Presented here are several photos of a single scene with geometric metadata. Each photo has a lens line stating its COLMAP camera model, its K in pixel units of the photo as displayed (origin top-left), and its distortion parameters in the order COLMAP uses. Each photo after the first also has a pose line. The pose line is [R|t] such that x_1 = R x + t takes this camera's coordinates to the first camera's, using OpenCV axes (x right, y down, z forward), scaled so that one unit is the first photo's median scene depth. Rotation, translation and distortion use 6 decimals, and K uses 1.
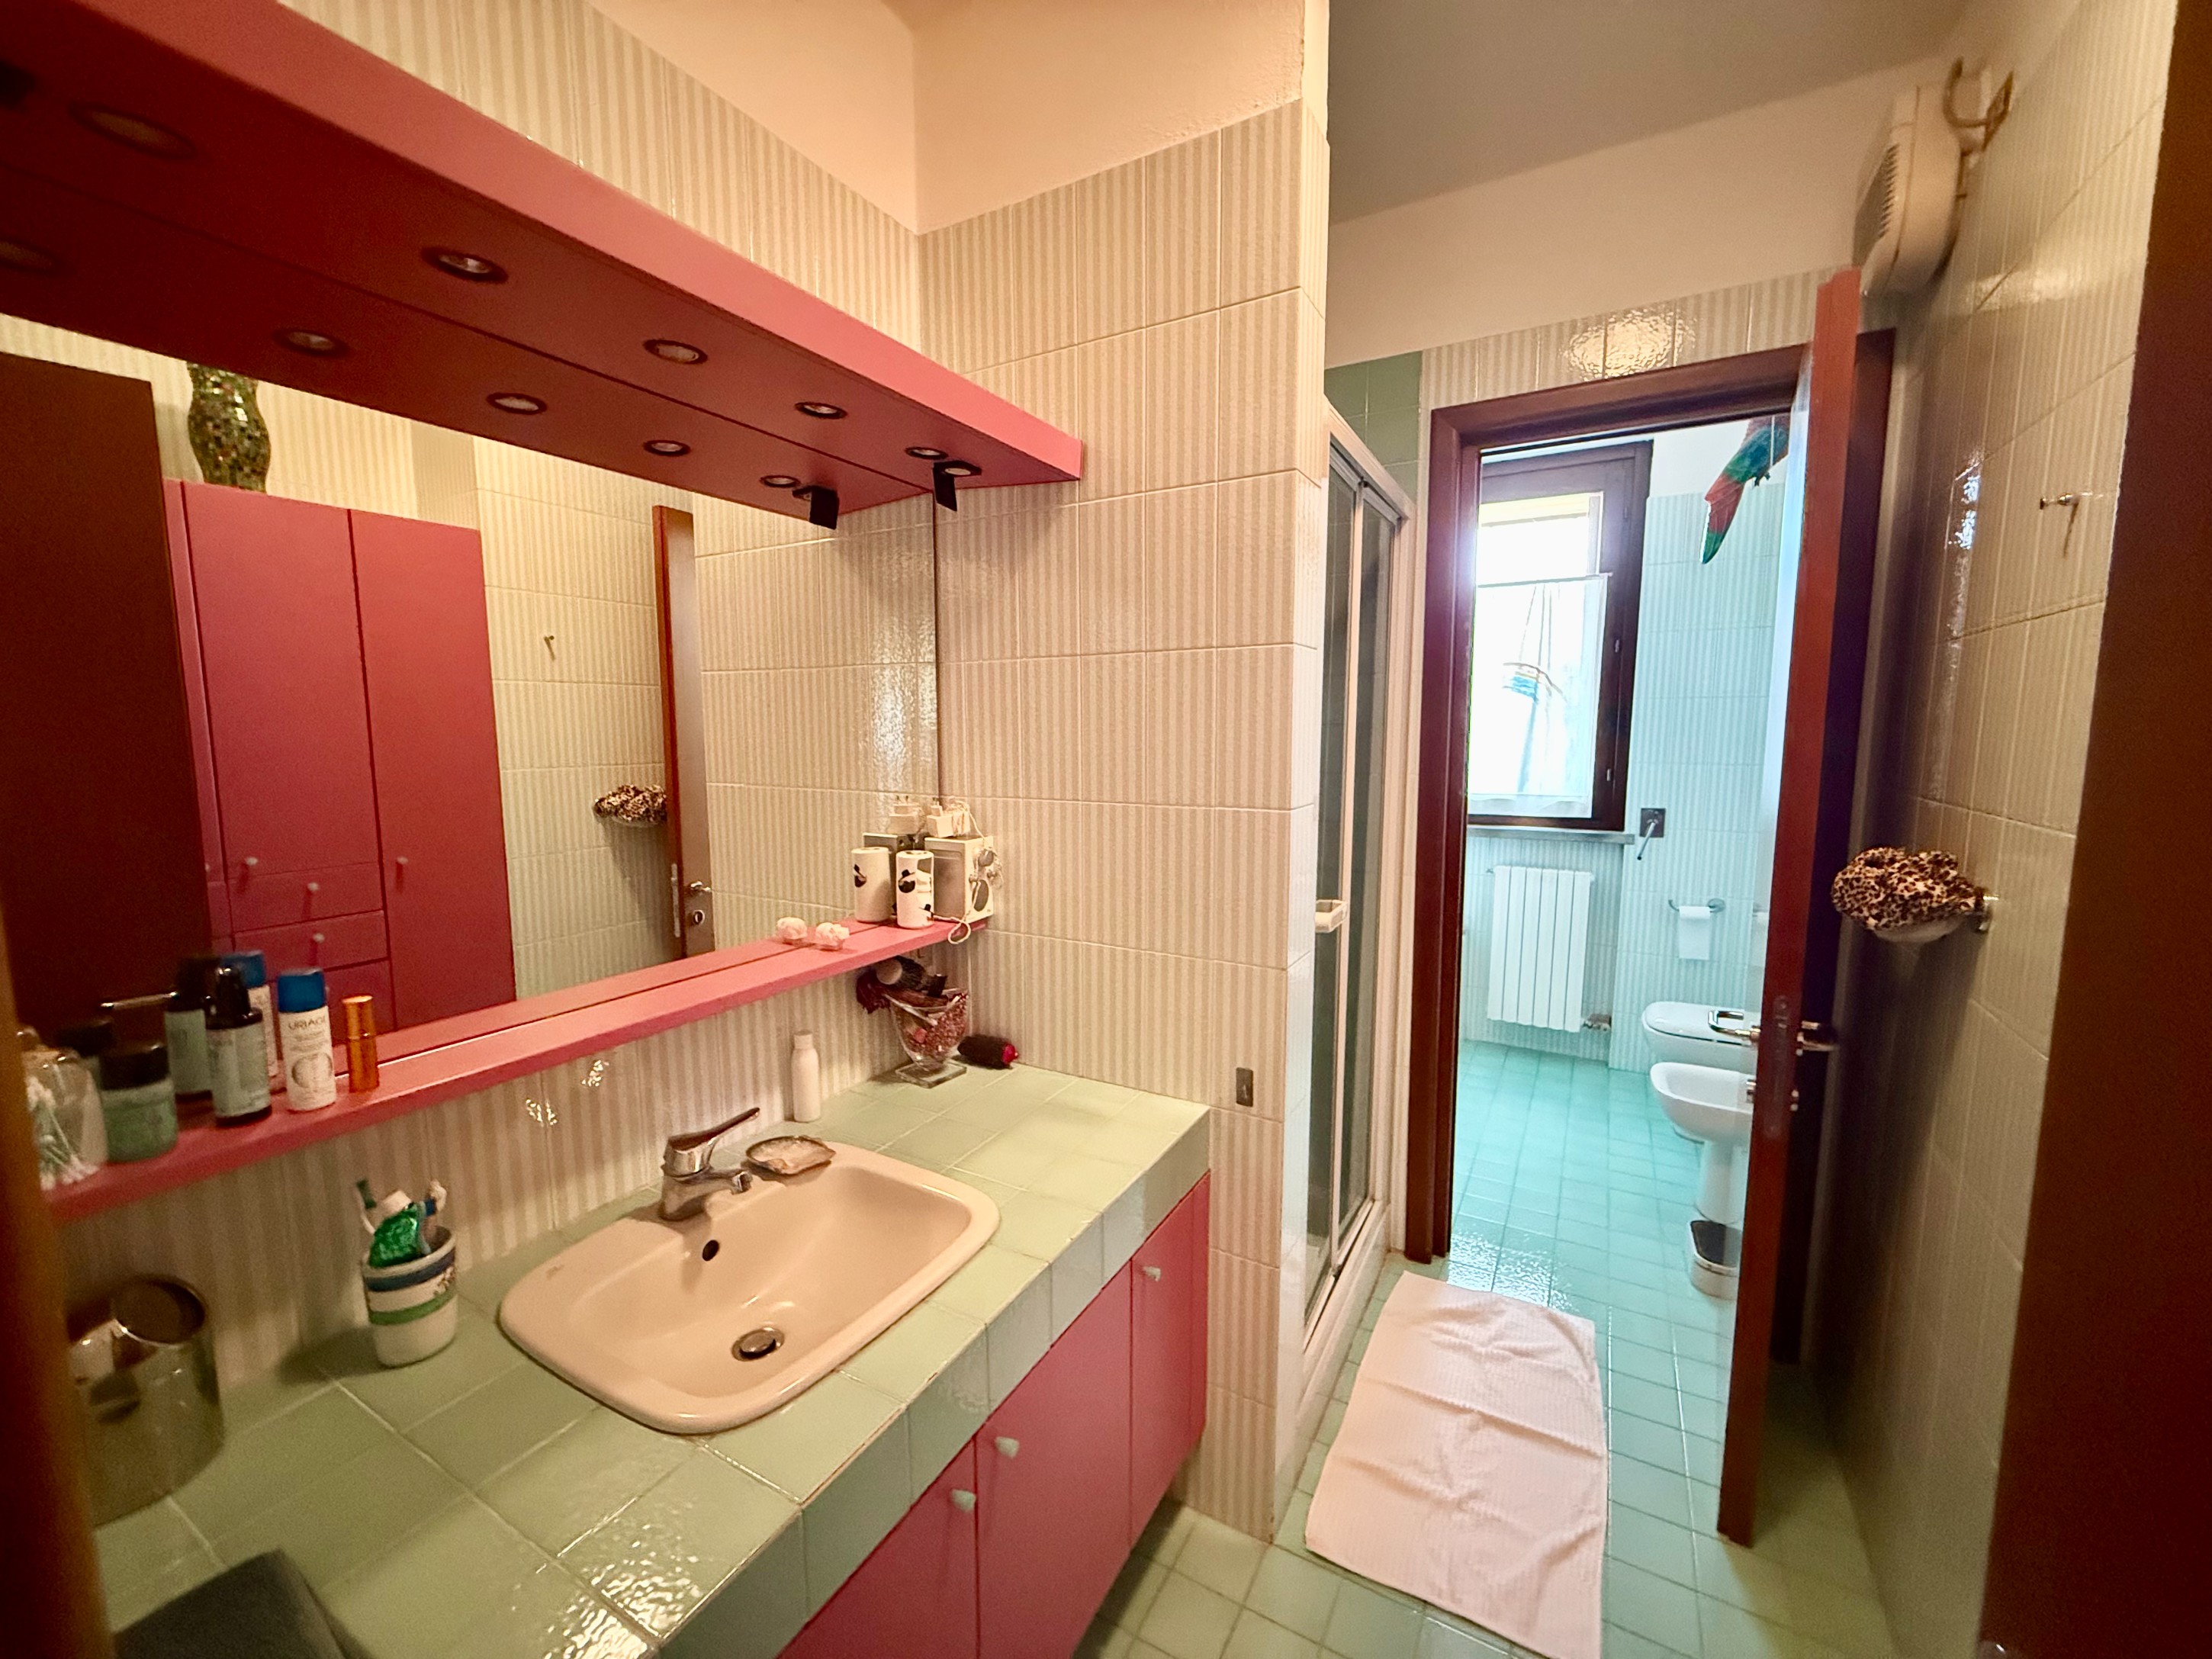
lens RADIAL K [[882.7, 0, 1105.1], [0, 882.7, 822.7], [0, 0, 1]] dist [-0.000799, 0.000529]
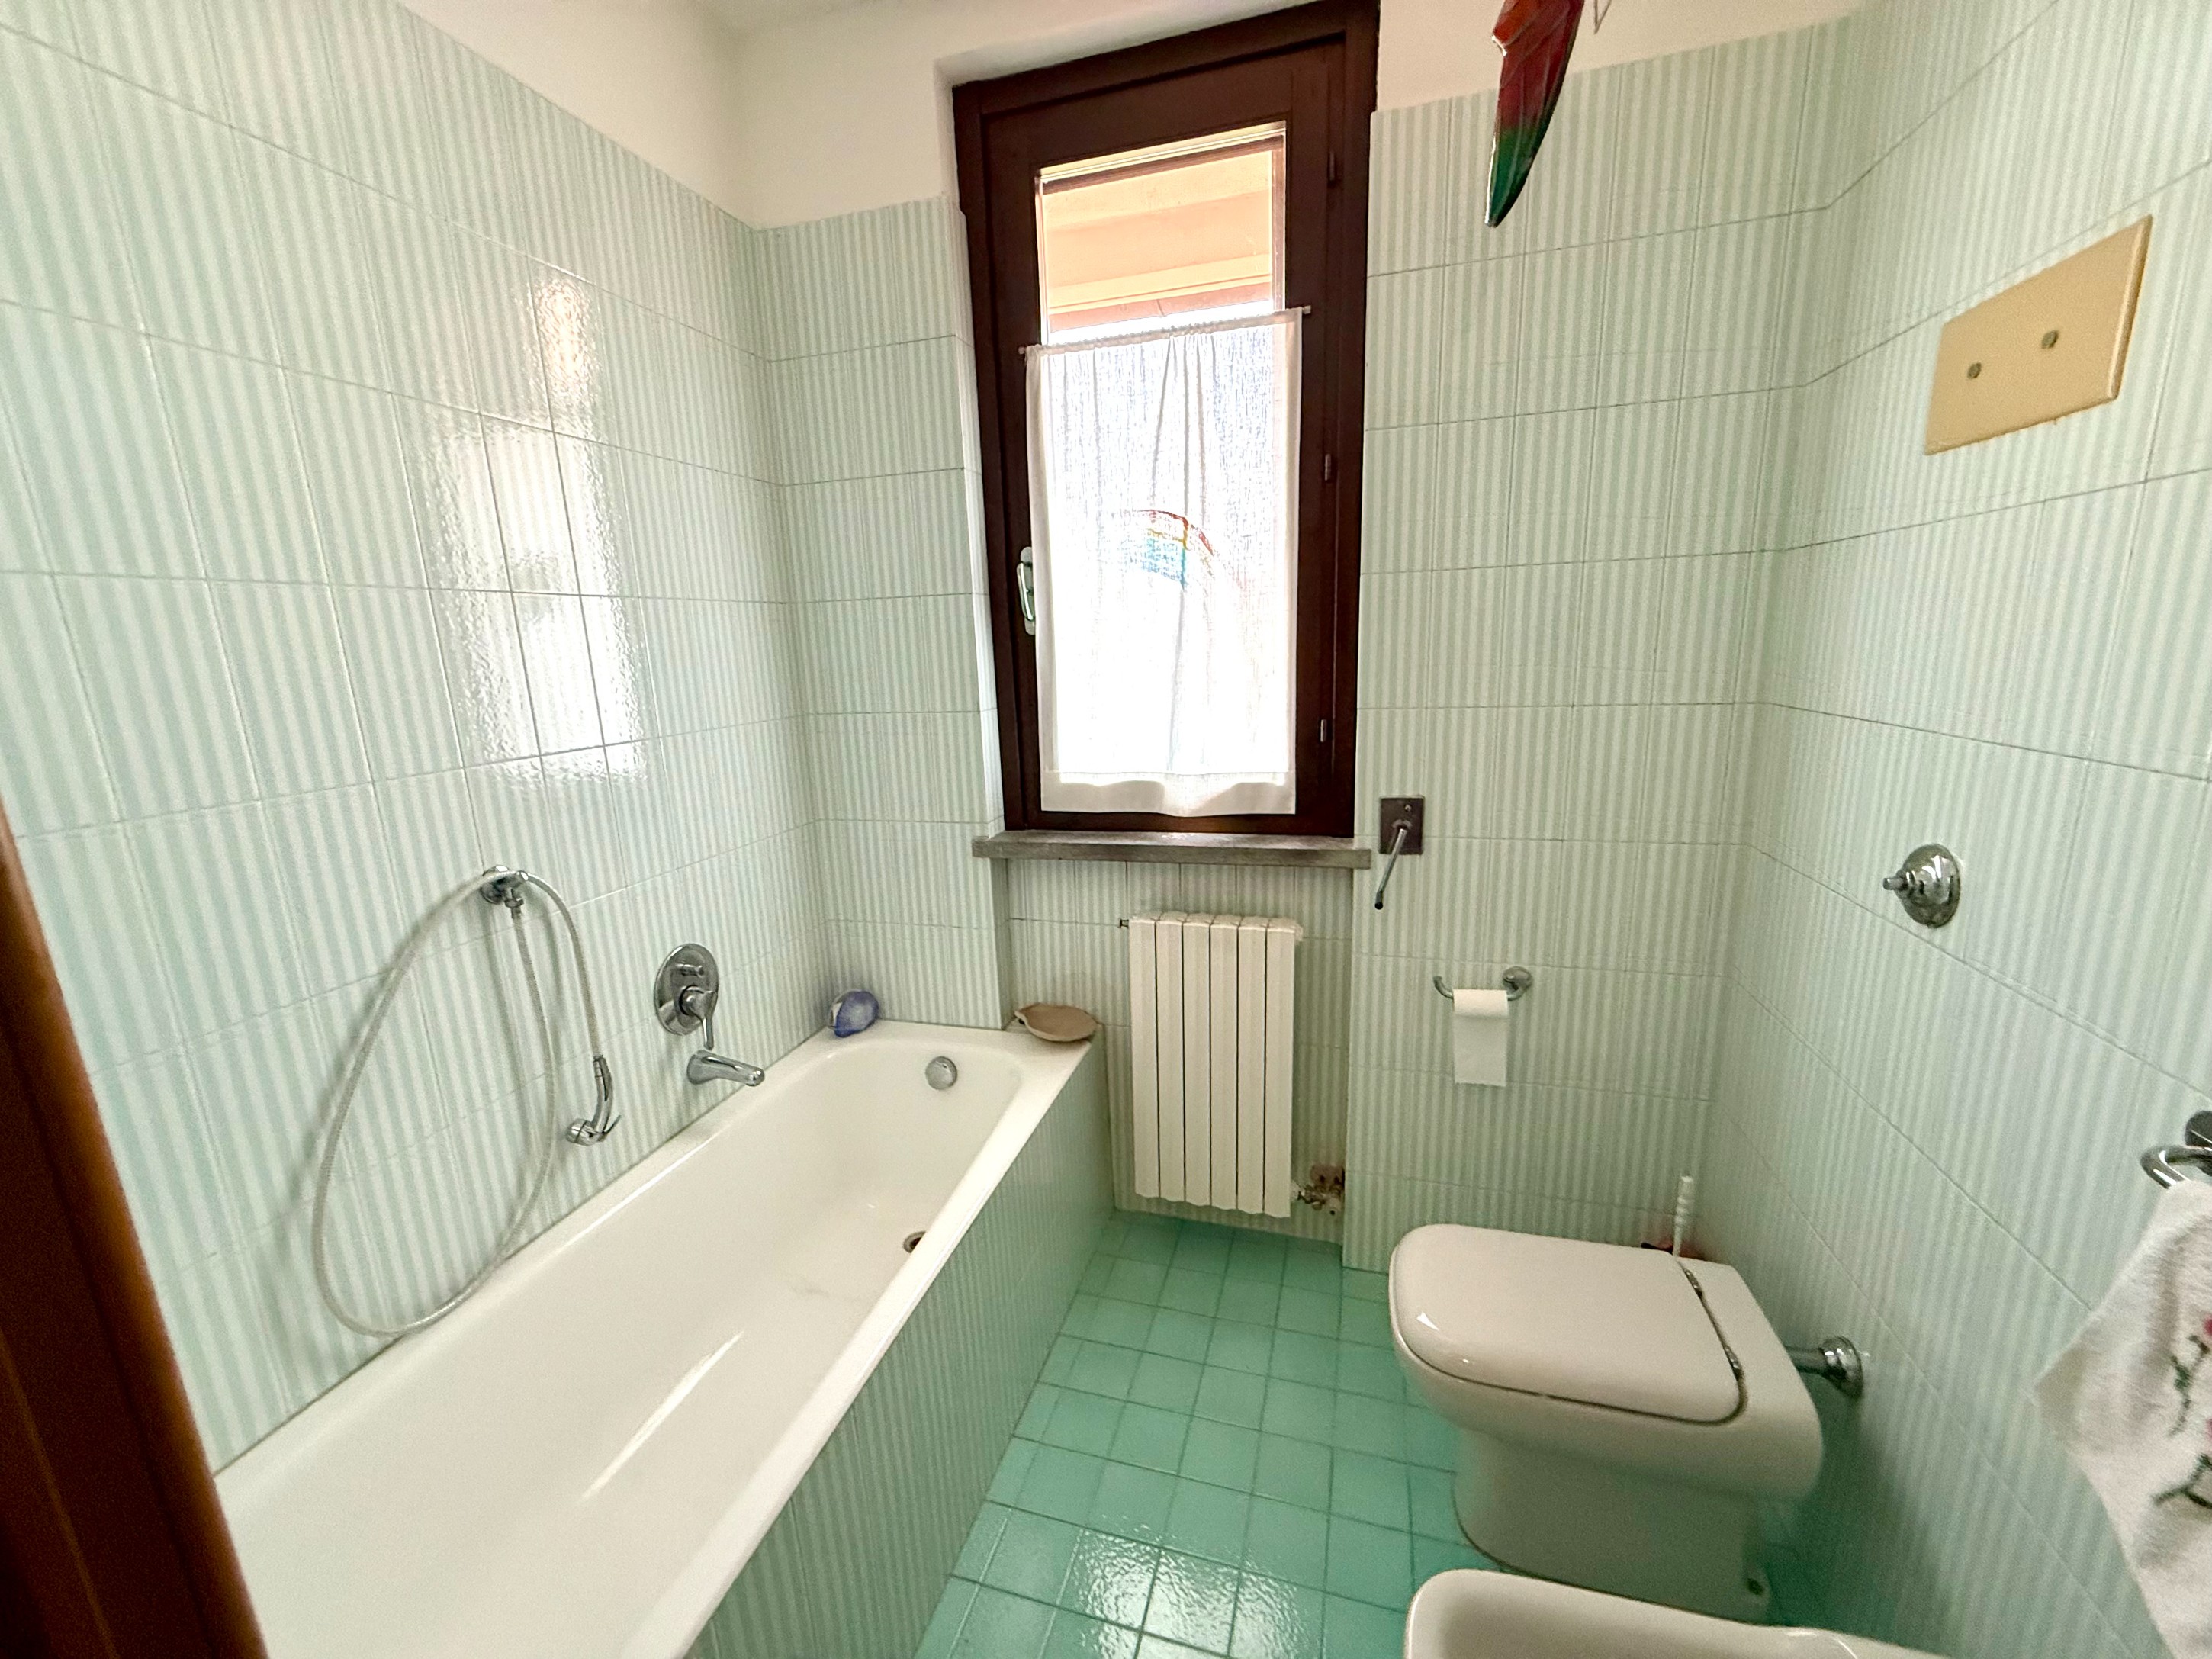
lens RADIAL K [[882.7, 0, 1104.5], [0, 882.7, 832.7], [0, 0, 1]] dist [-0.000799, 0.000529]
pose [[0.974309, -0.082760, 0.209456, 0.338990], [0.061317, 0.992379, 0.106886, -0.058632], [-0.216706, -0.091297, 0.971959, 0.530359]]
